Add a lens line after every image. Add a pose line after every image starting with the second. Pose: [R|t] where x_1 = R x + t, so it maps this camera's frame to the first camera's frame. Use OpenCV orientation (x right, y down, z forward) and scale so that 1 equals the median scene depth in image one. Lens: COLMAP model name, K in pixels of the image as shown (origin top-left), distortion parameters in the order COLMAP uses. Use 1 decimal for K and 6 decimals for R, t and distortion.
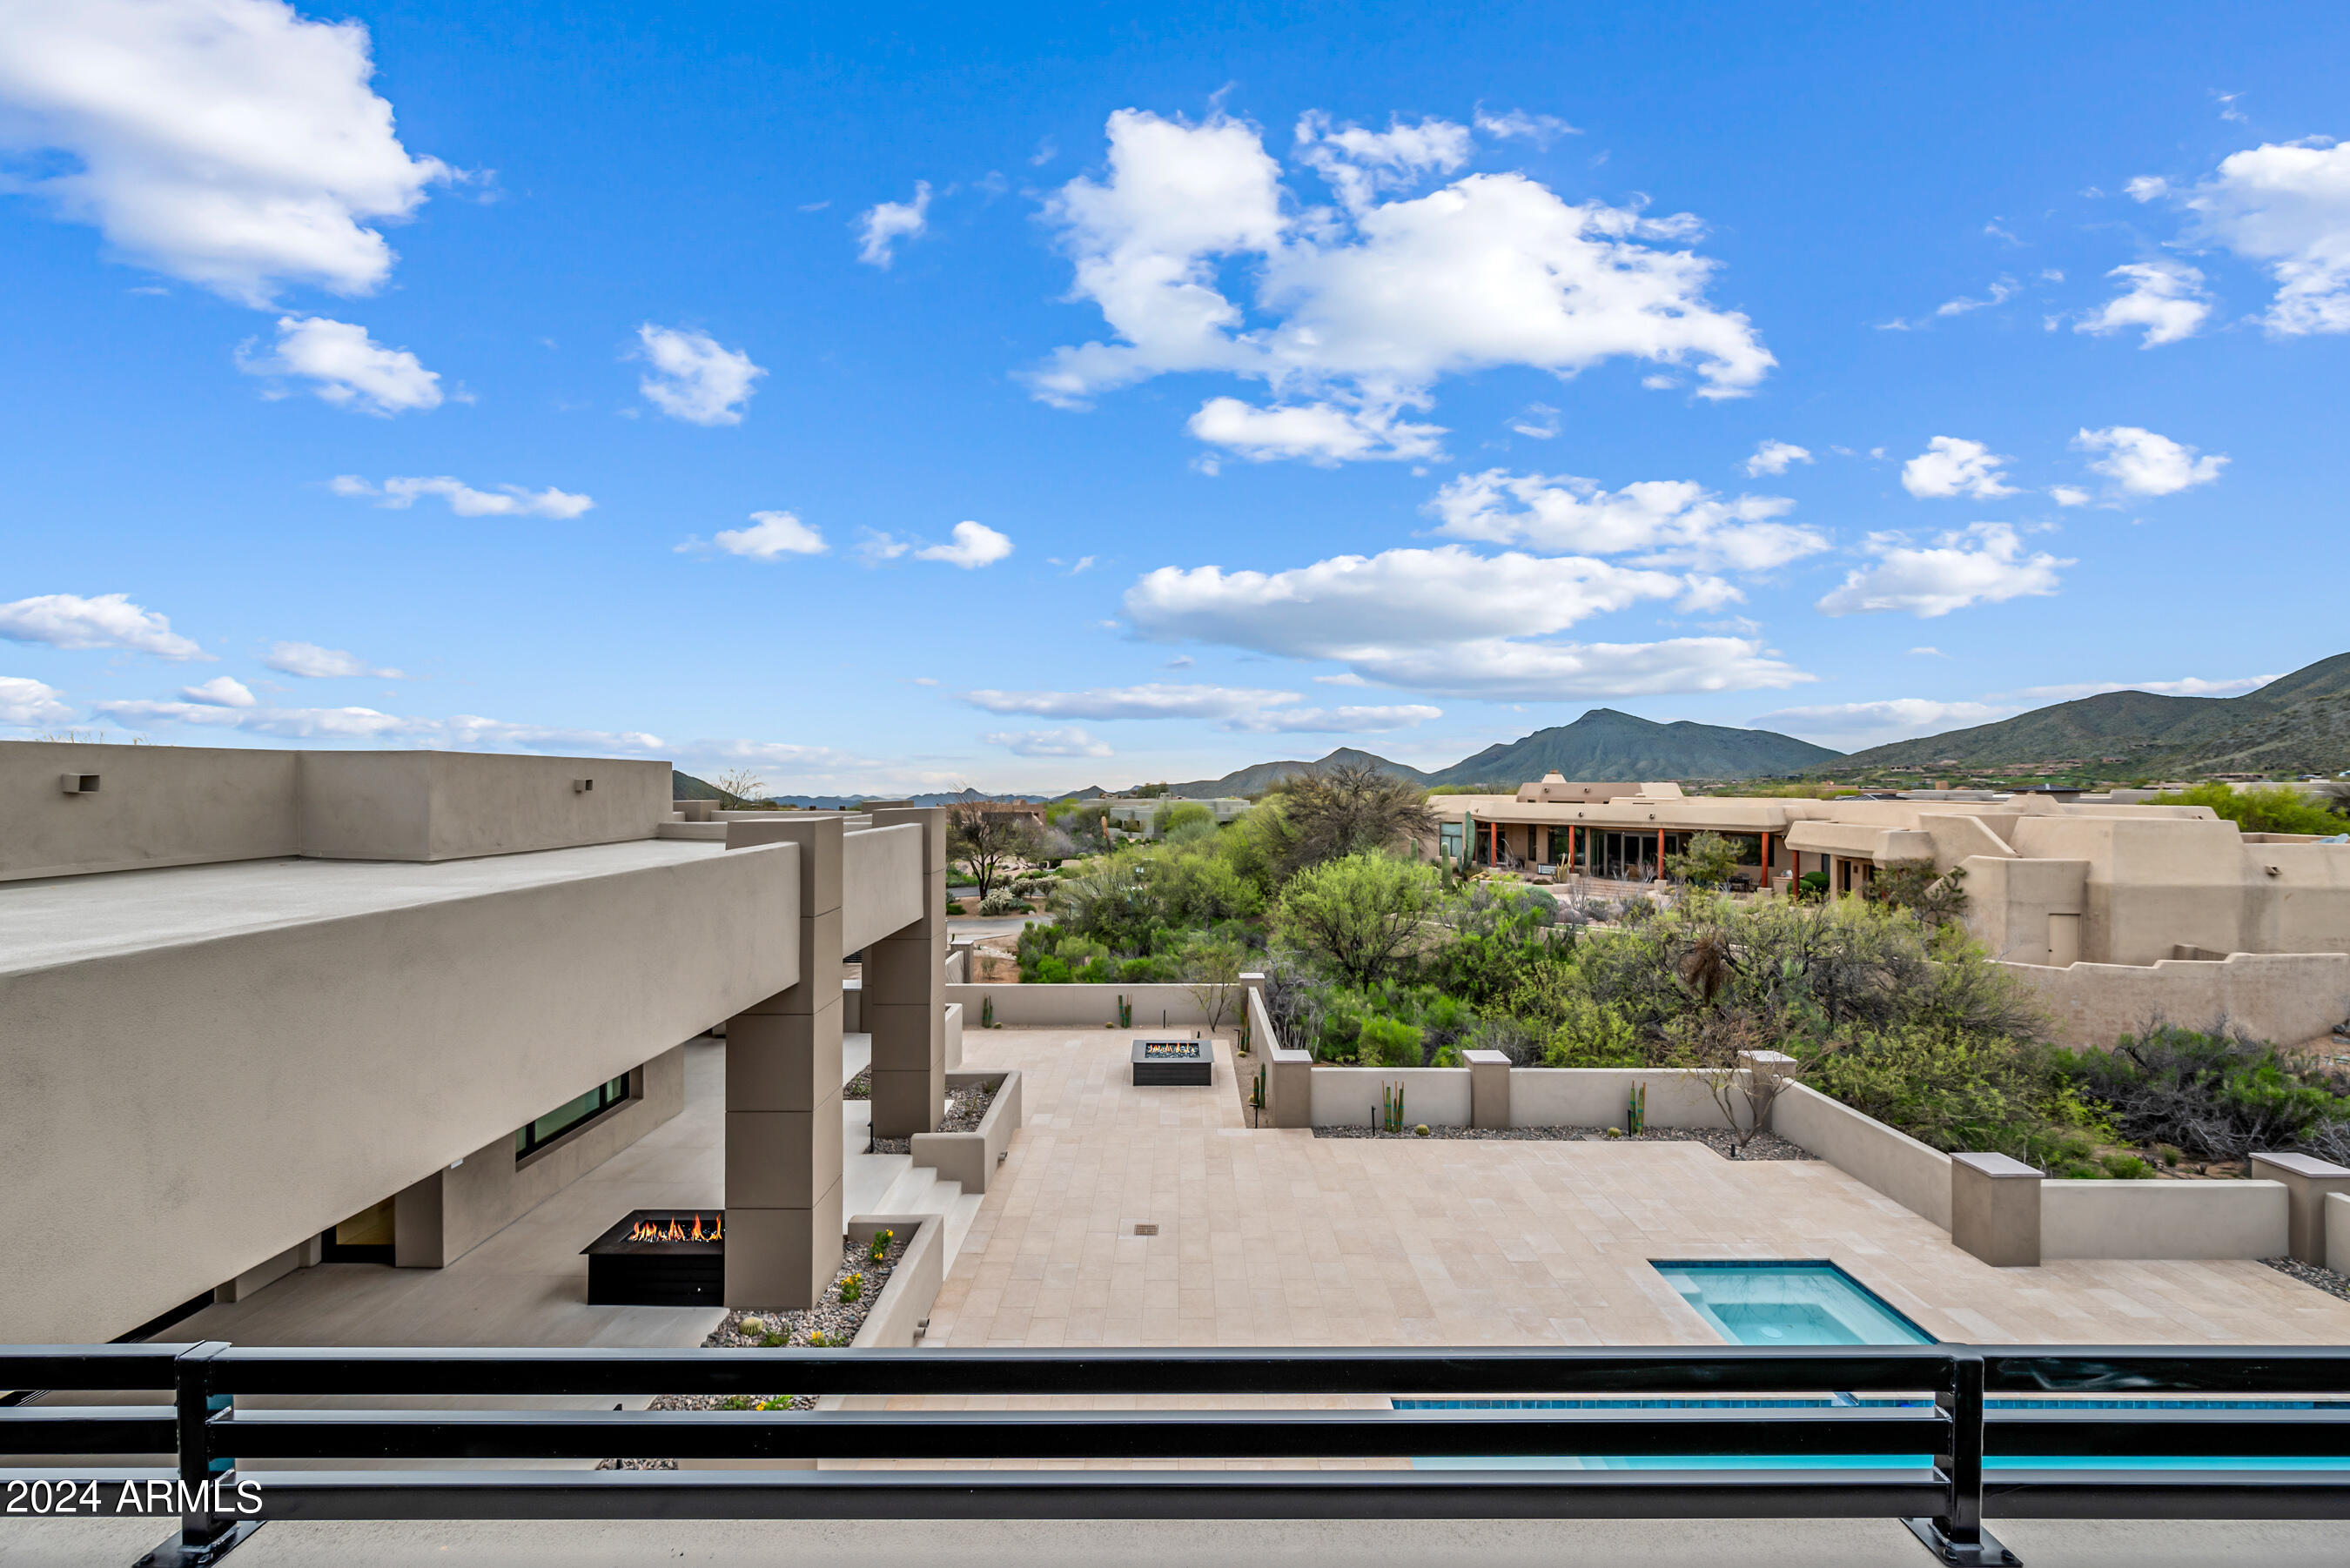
lens RADIAL K [[949.5, 0, 1172.0], [0, 949.5, 790.5], [0, 0, 1]] dist [-0.001077, -0.000040]
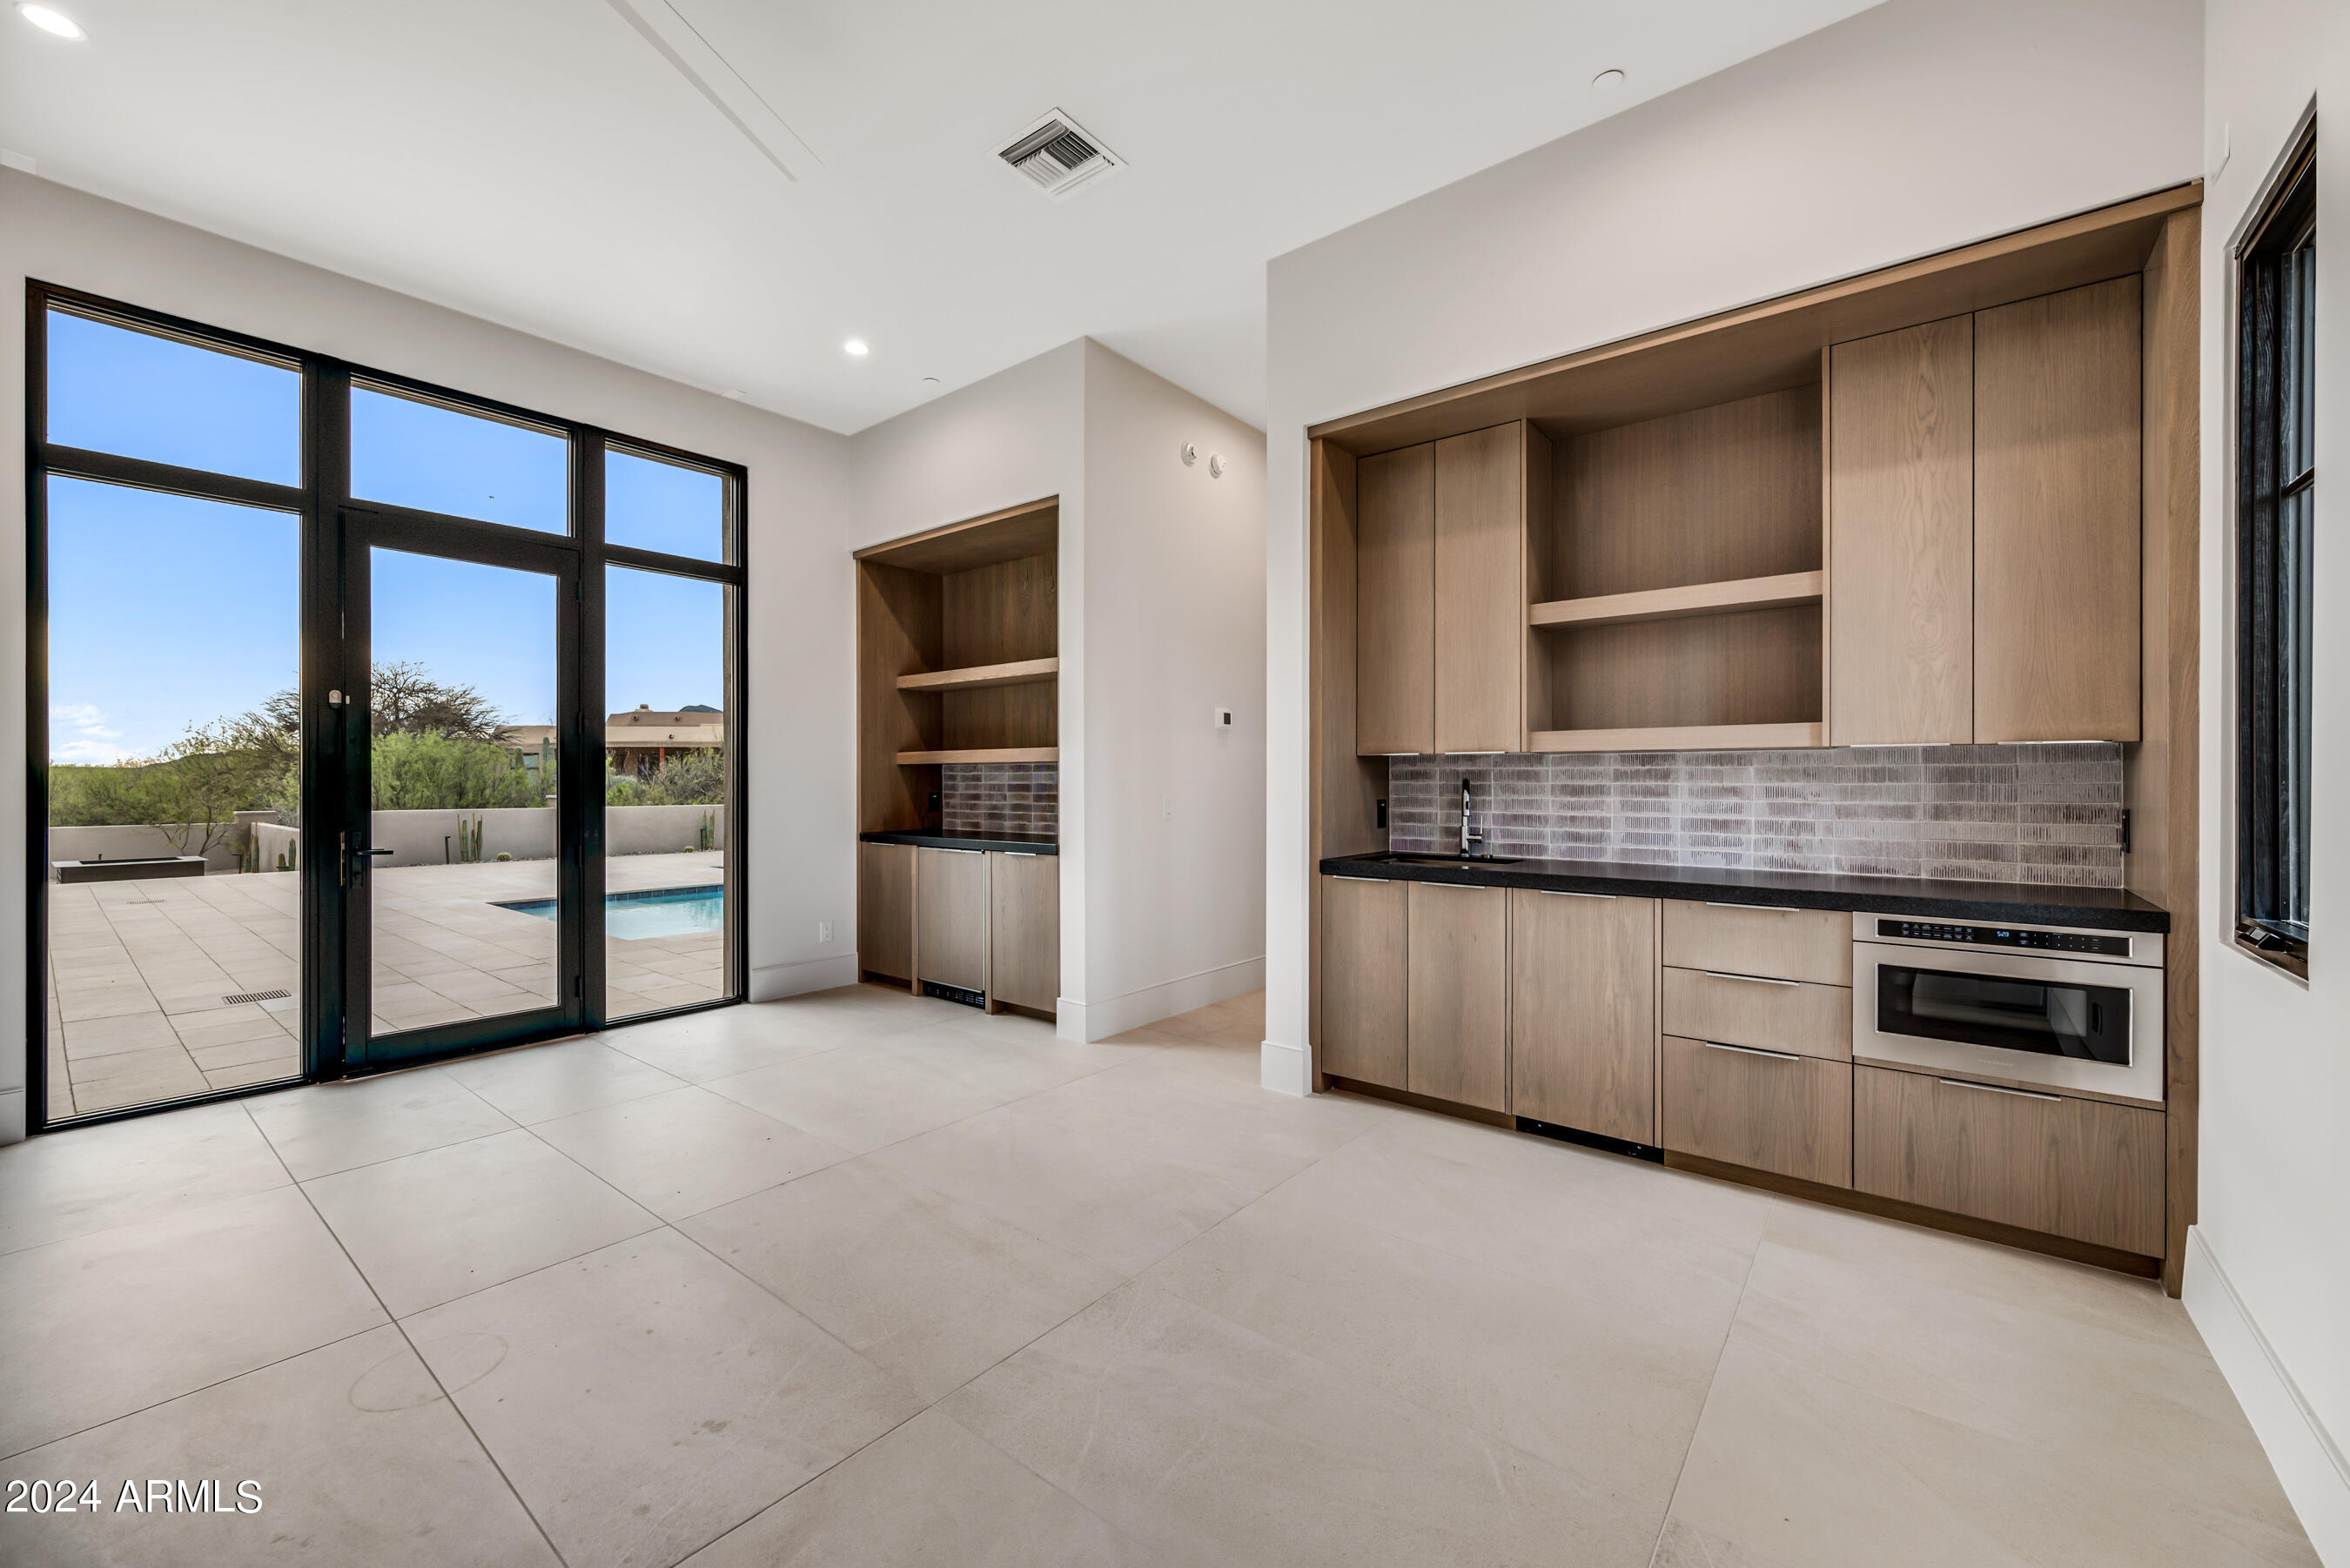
lens RADIAL K [[926.0, 0, 1177.1], [0, 926.0, 782.4], [0, 0, 1]] dist [-0.001093, -0.000066]
pose [[0.619606, -0.003601, 0.784905, -0.049053], [0.007243, 0.999973, -0.001129, 0.164938], [-0.784880, 0.006385, 0.619615, -0.139916]]
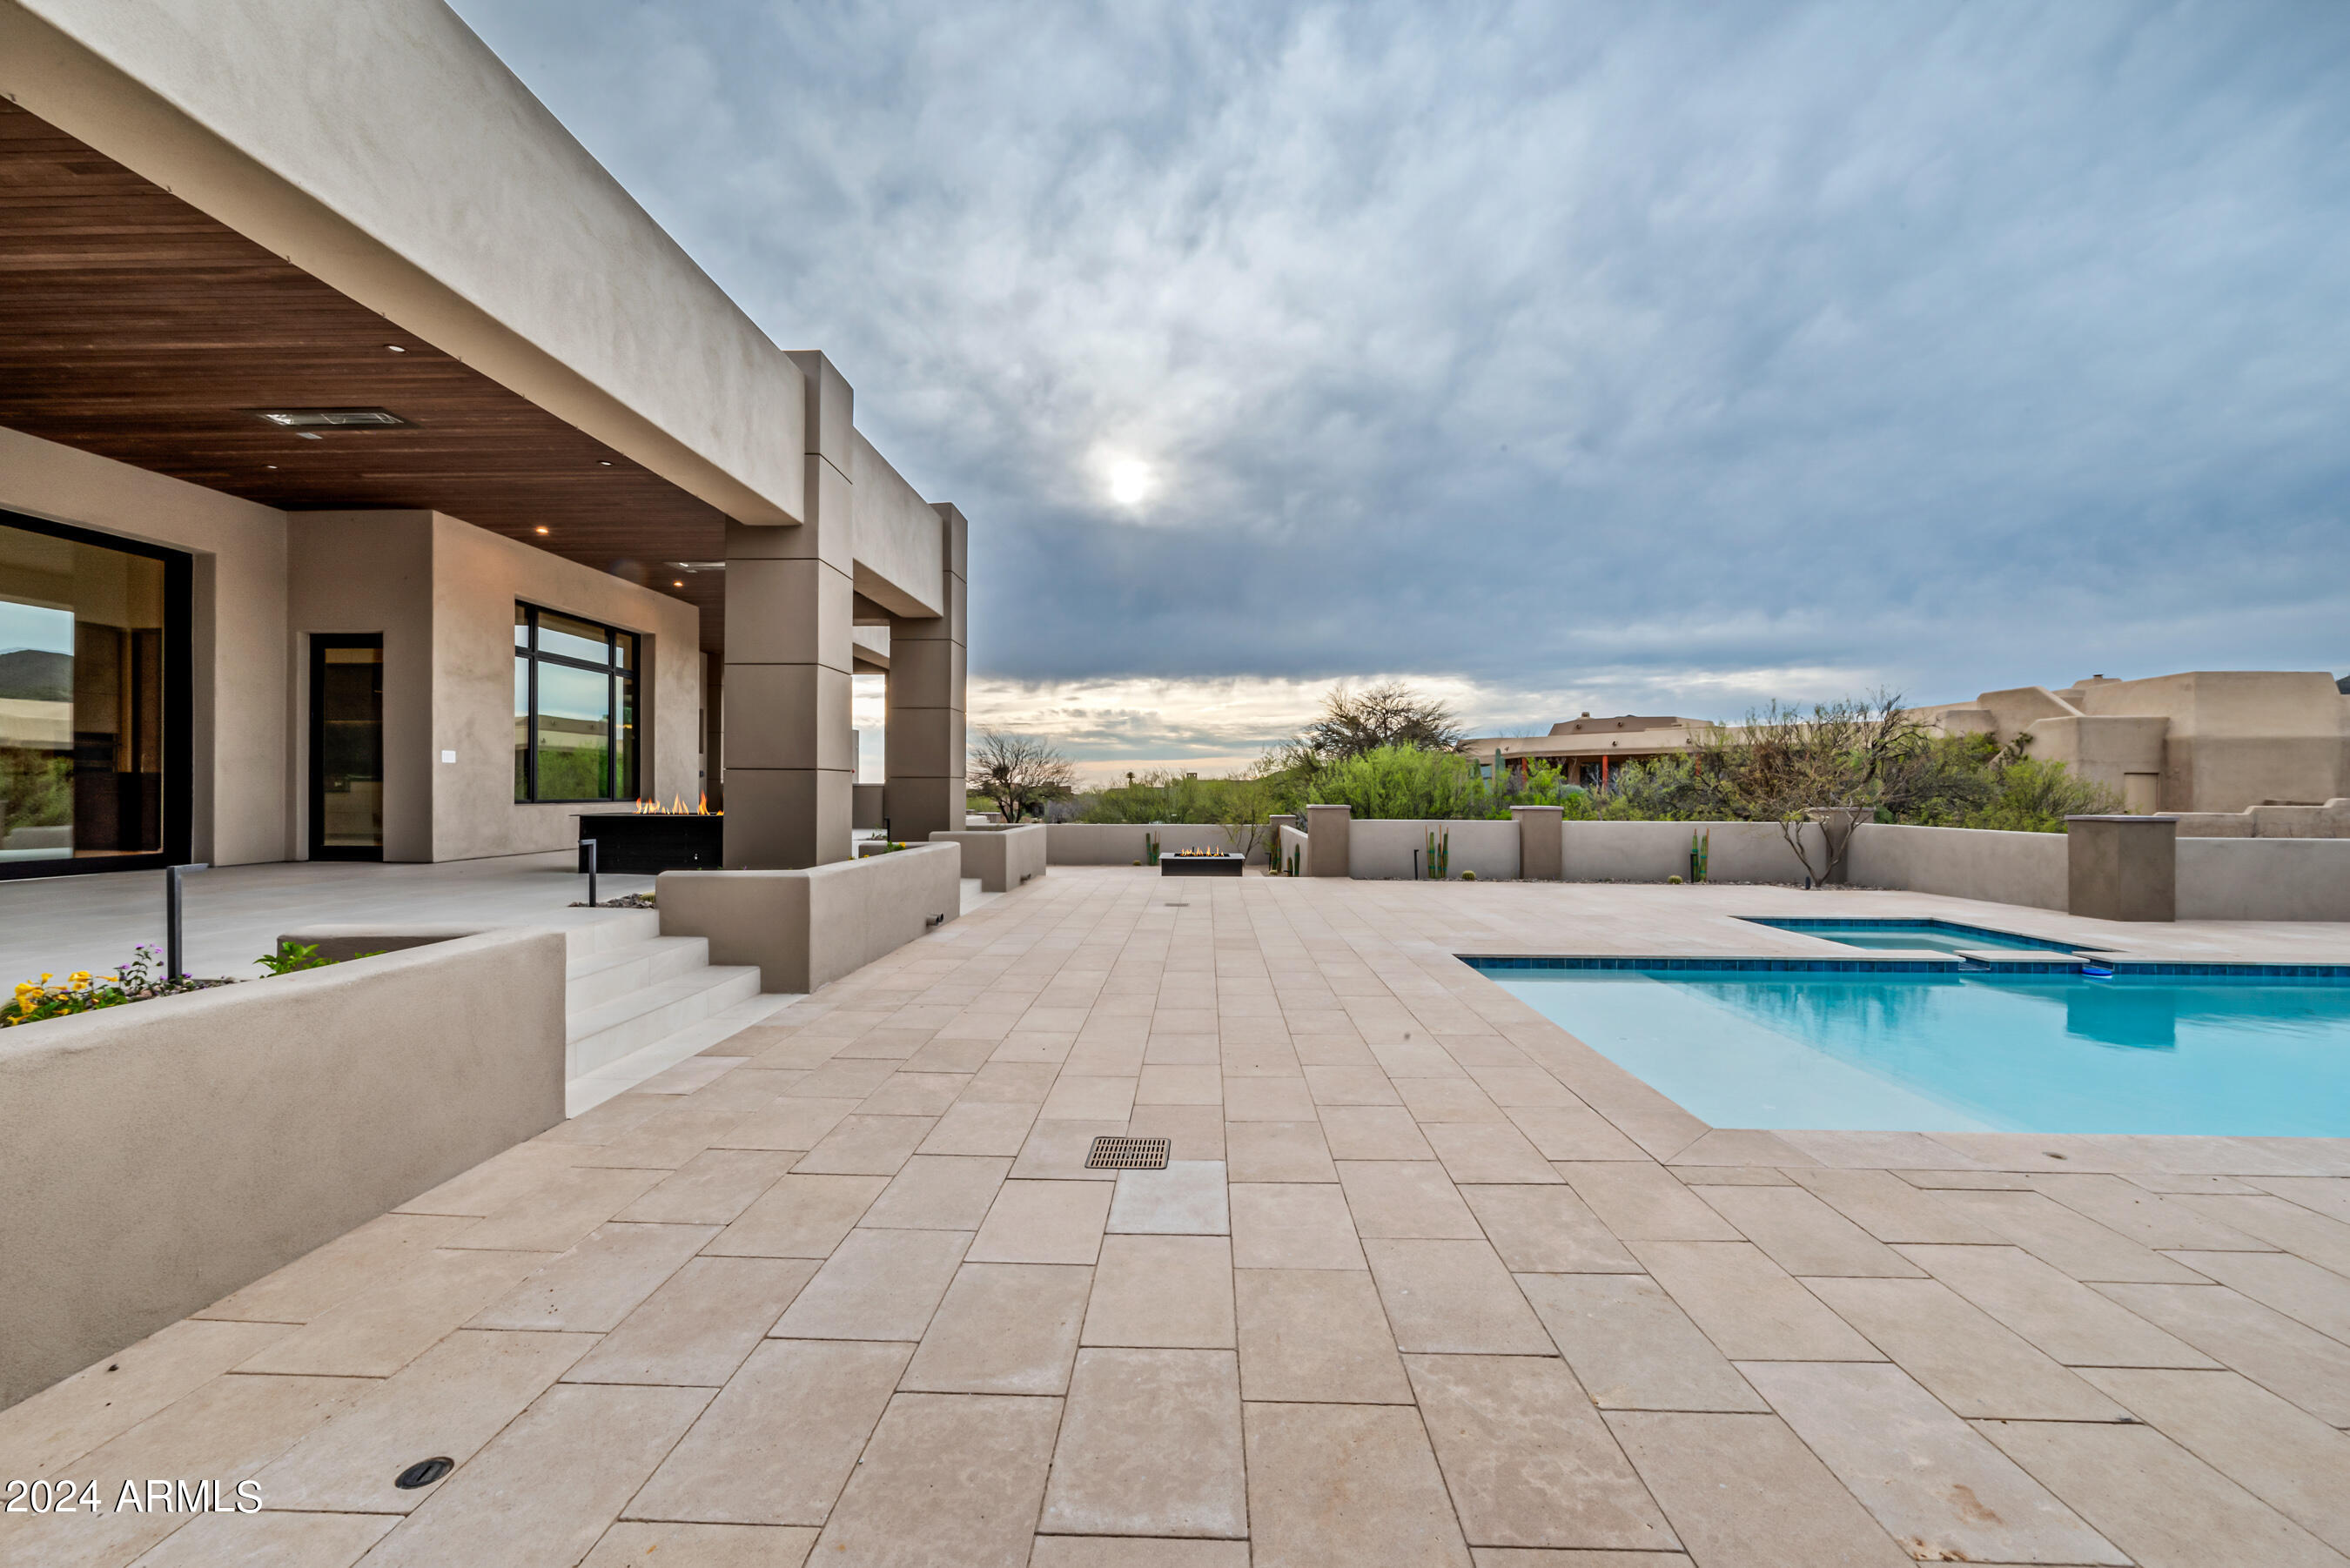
lens RADIAL K [[930.9, 0, 1166.9], [0, 930.9, 793.2], [0, 0, 1]] dist [0.000402, 0.000193]
pose [[0.999445, 0.002857, -0.033175, -0.003189], [-0.002958, 0.999991, -0.002996, 0.164549], [0.033166, 0.003092, 0.999445, 0.037808]]
